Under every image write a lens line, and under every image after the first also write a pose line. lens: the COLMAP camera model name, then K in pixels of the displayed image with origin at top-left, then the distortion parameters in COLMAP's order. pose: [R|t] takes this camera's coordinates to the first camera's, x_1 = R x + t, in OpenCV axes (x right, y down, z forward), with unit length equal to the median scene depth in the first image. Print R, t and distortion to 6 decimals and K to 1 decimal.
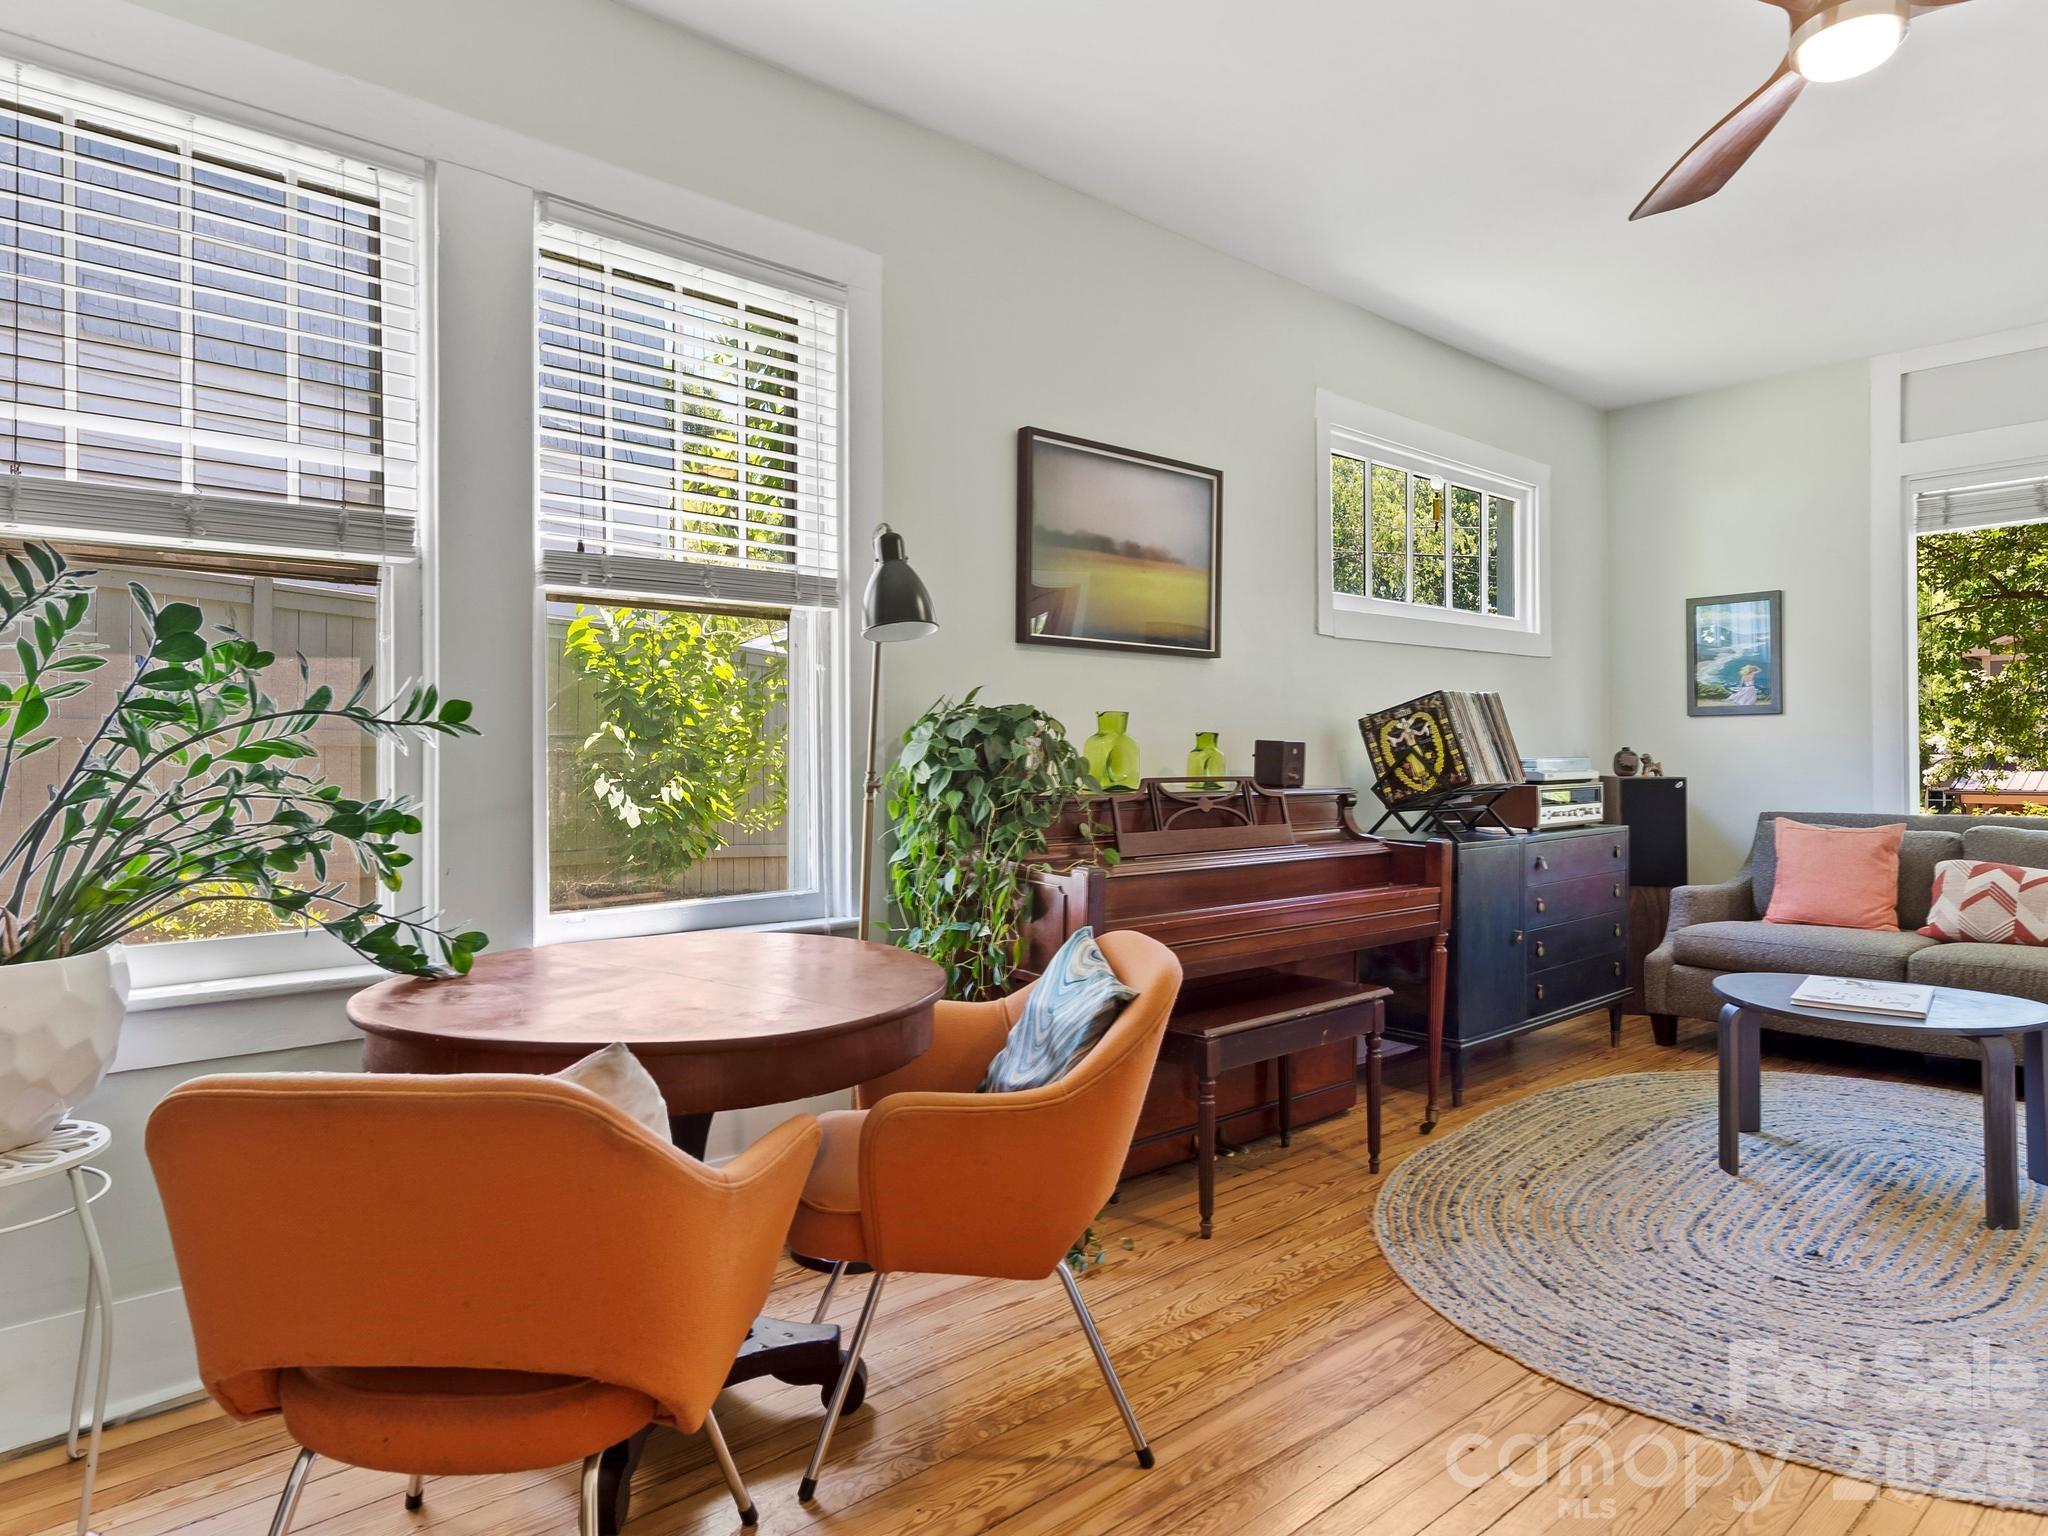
lens RADIAL K [[1224.0, 0, 1015.2], [0, 1224.0, 749.9], [0, 0, 1]] dist [0.016818, -0.010937]
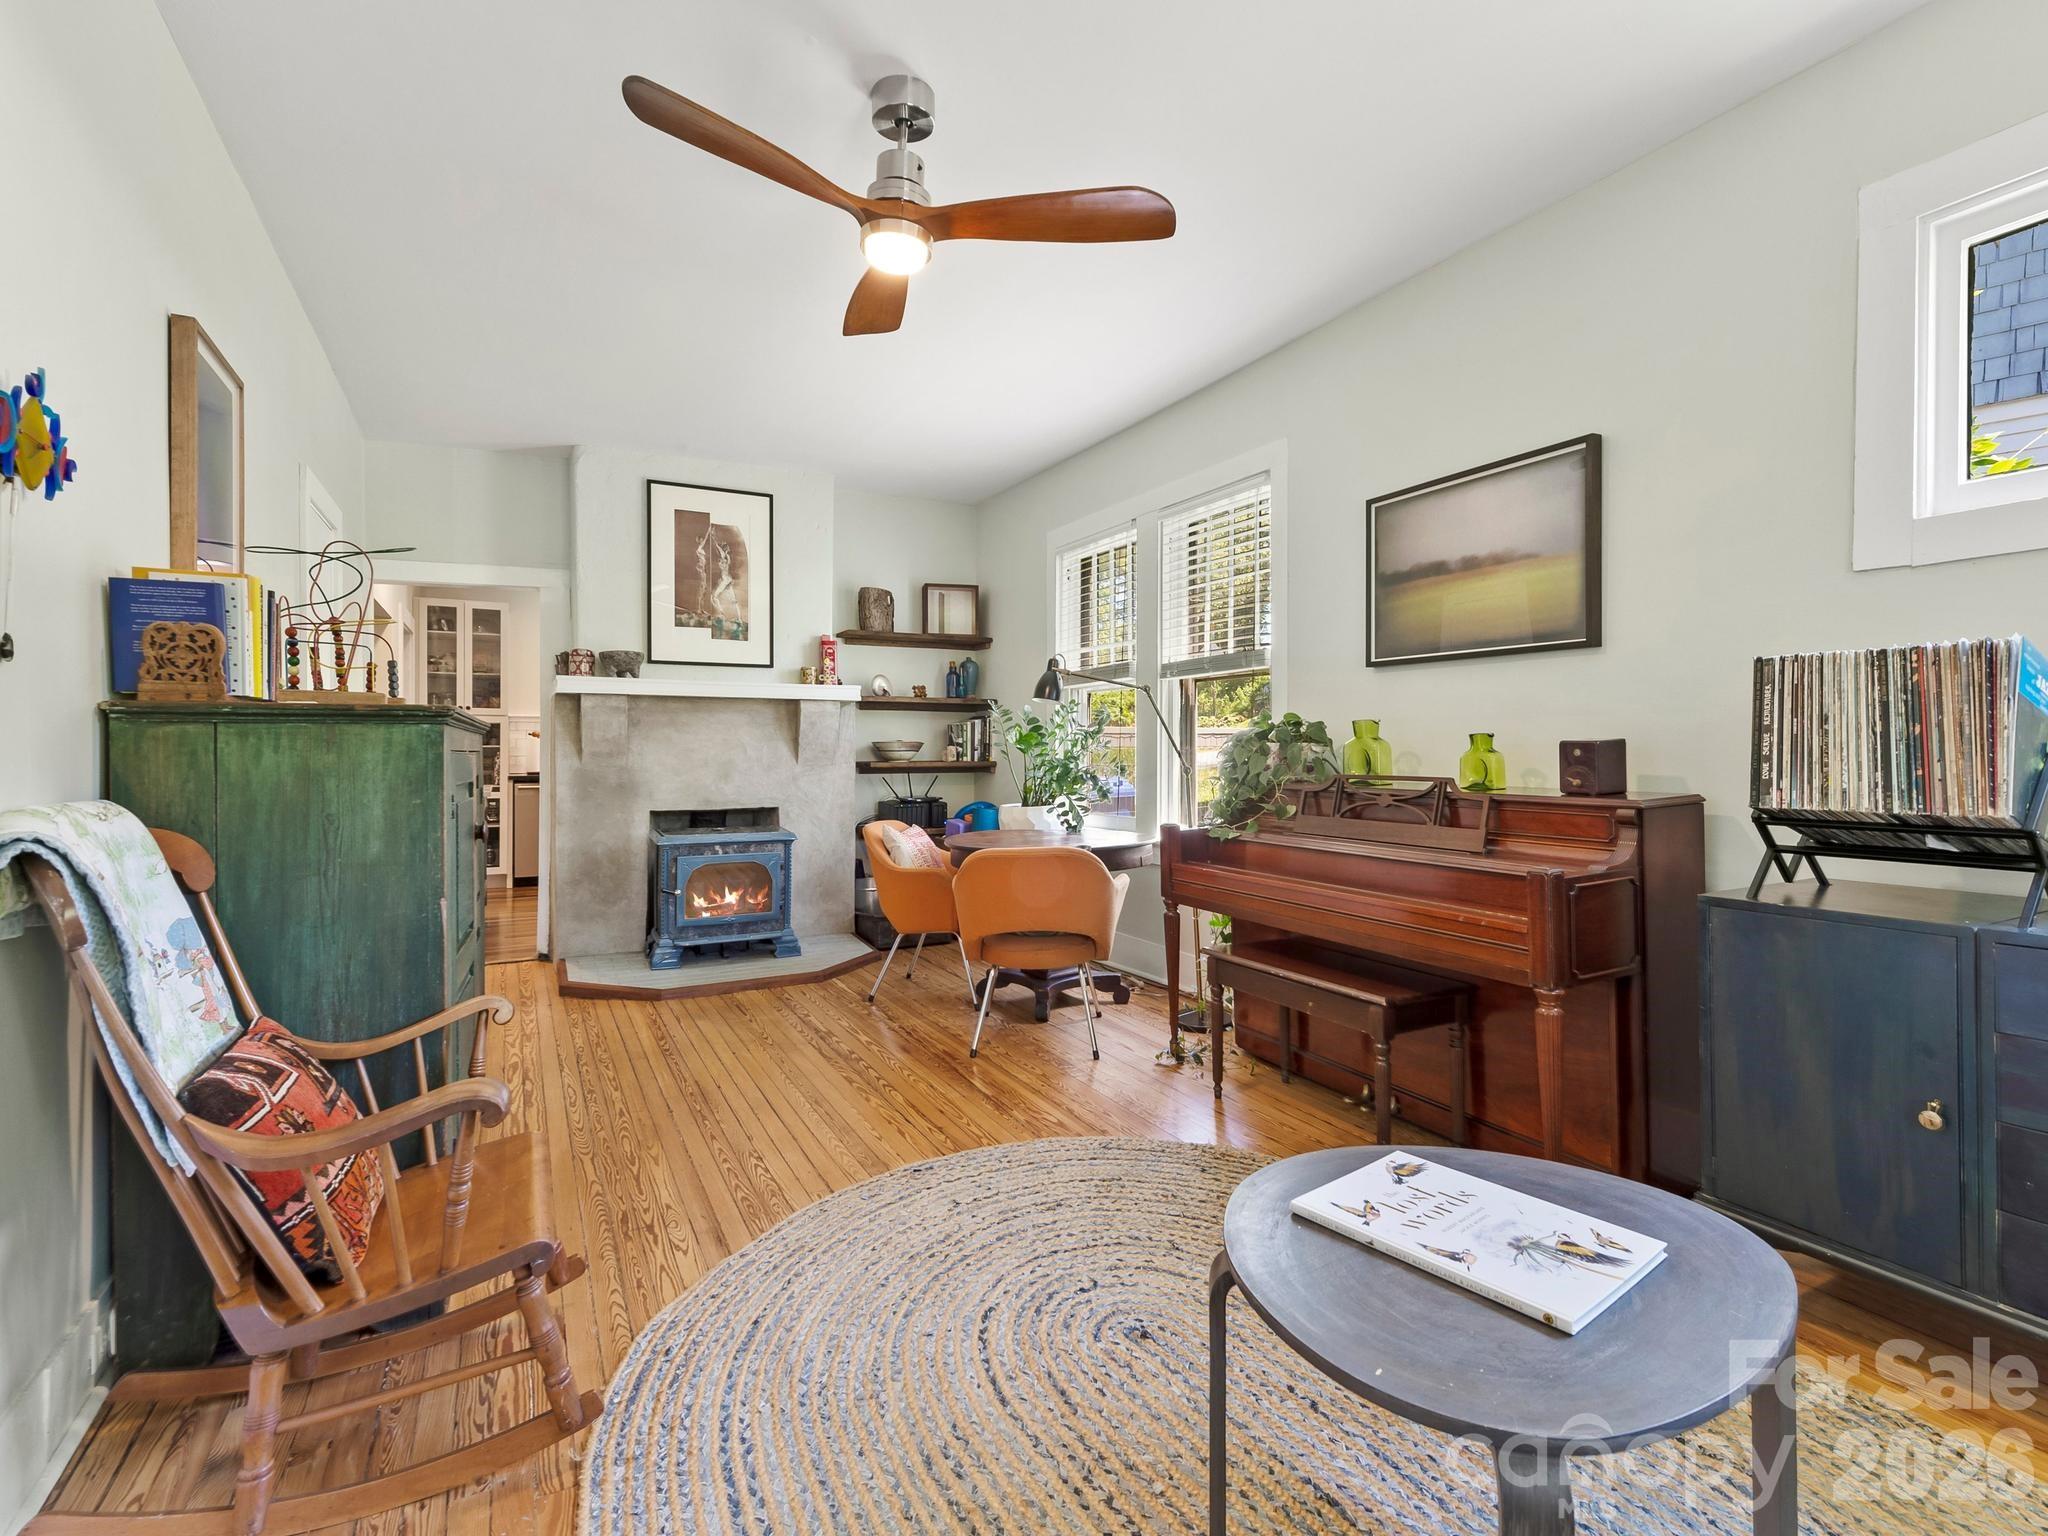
lens RADIAL K [[965.3, 0, 1021.2], [0, 965.3, 755.5], [0, 0, 1]] dist [0.010881, 0.000863]
pose [[-0.229179, 0.005612, -0.973368, 0.963197], [0.005985, 0.999973, 0.004357, -0.002069], [0.973366, -0.004827, -0.229206, 0.775650]]
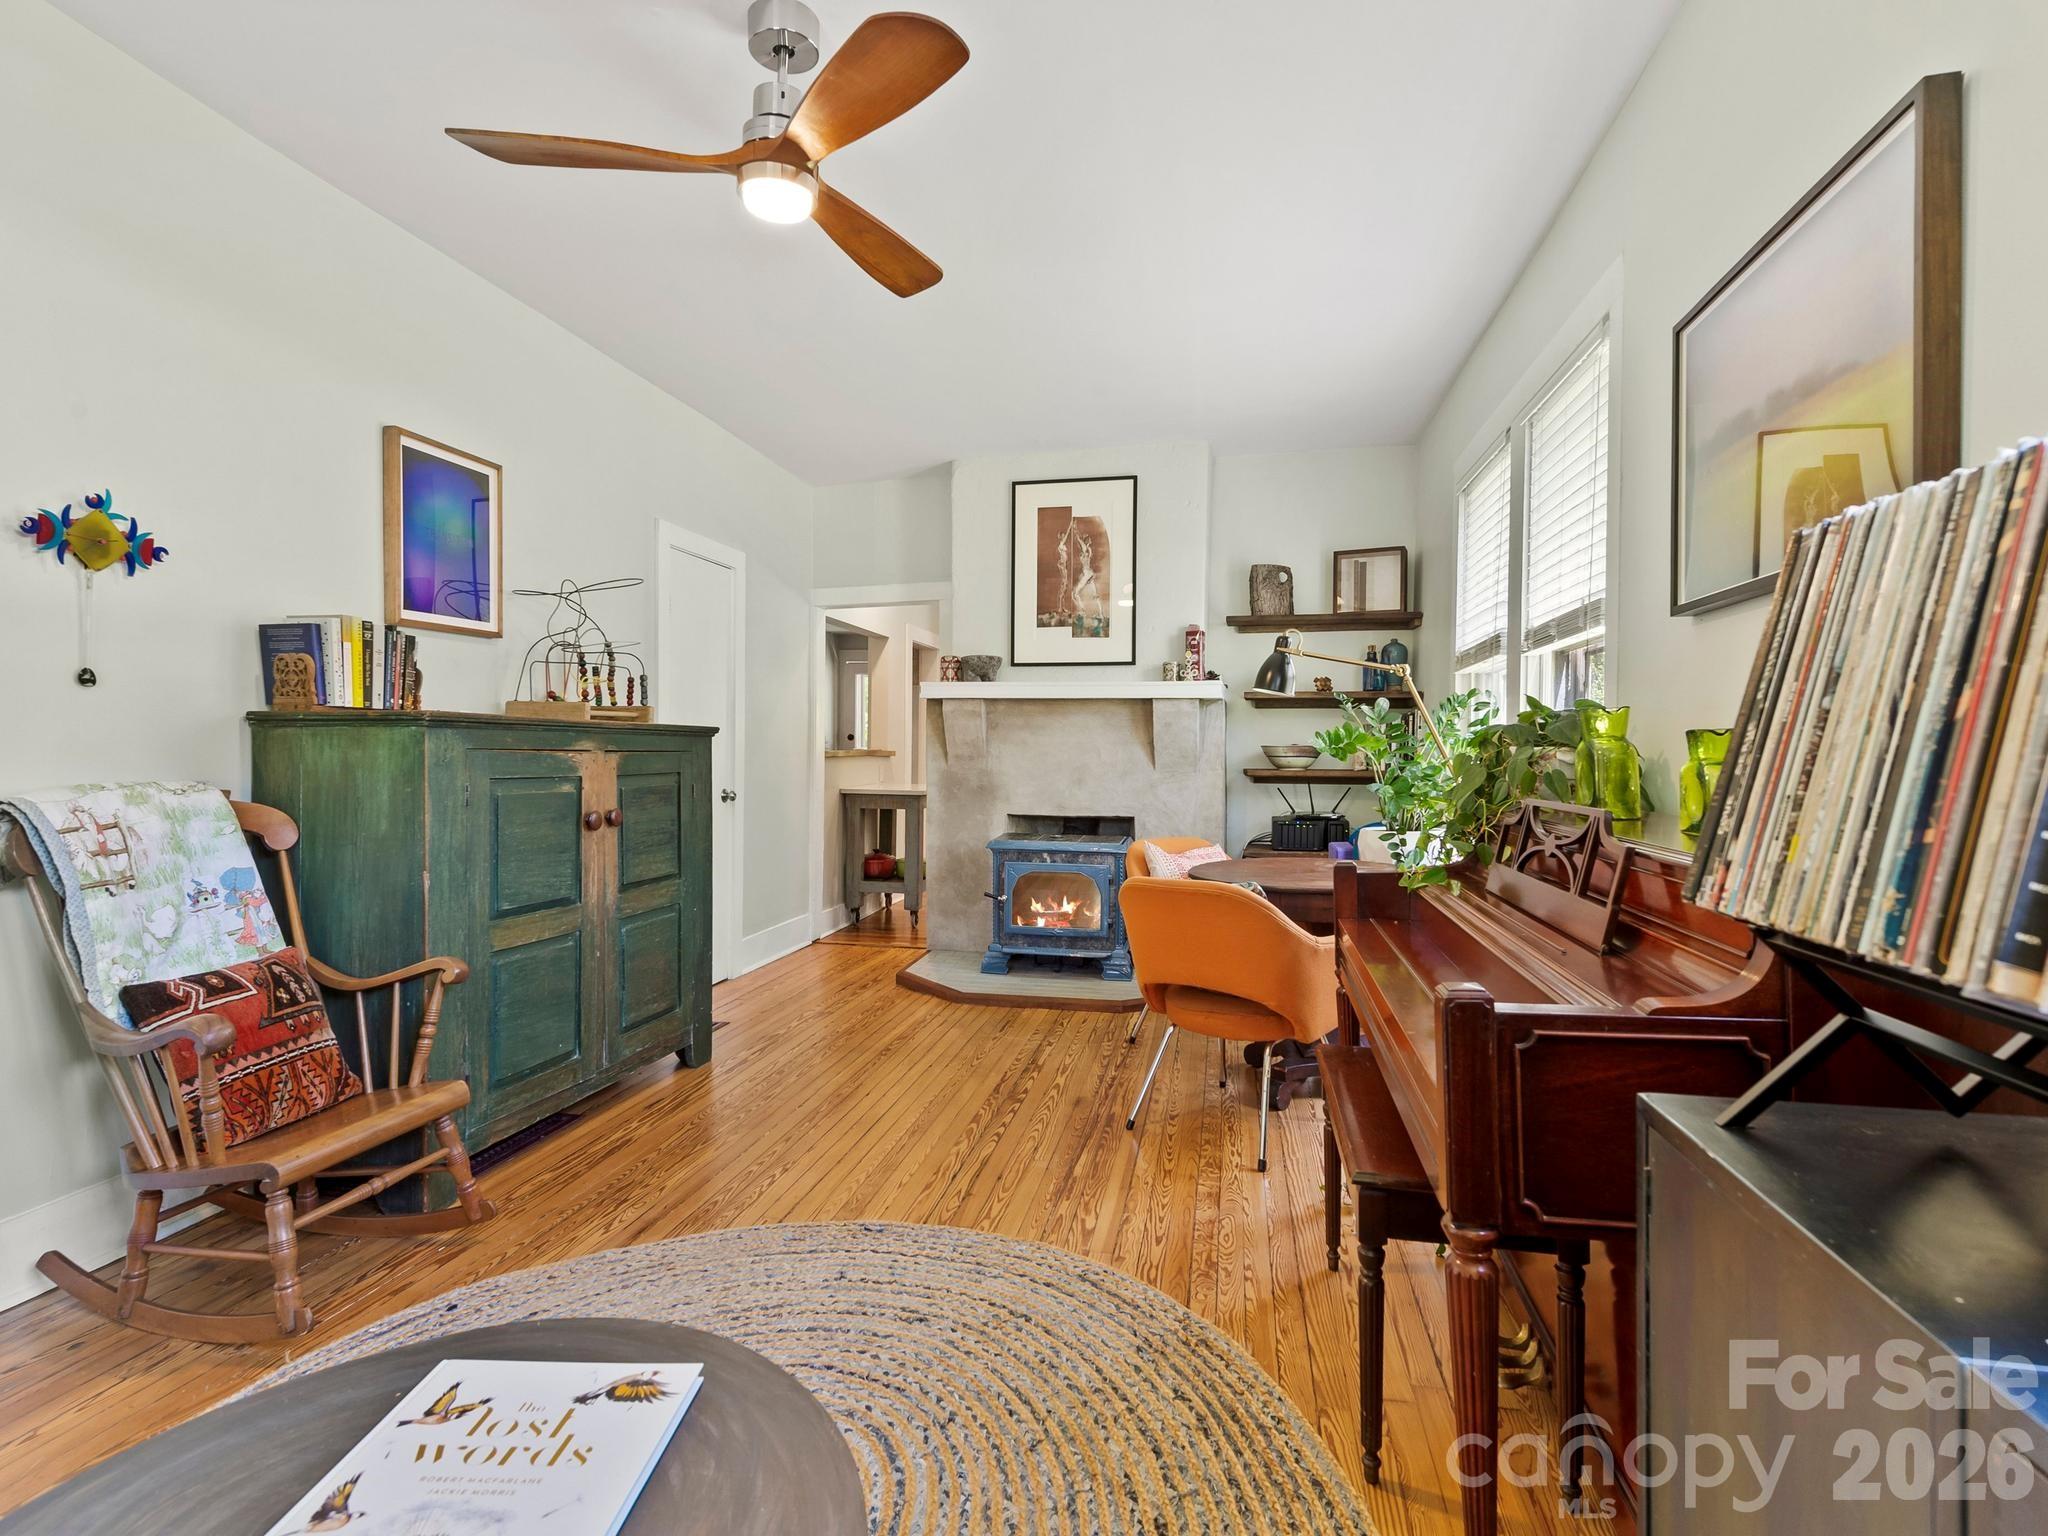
lens RADIAL K [[1037.5, 0, 1012.8], [0, 1037.5, 763.0], [0, 0, 1]] dist [0.018622, -0.005697]
pose [[-0.797980, -0.001689, -0.602681, 0.633370], [-0.005651, 0.999973, 0.004680, -0.000137], [0.602657, 0.007141, -0.797968, 1.118416]]
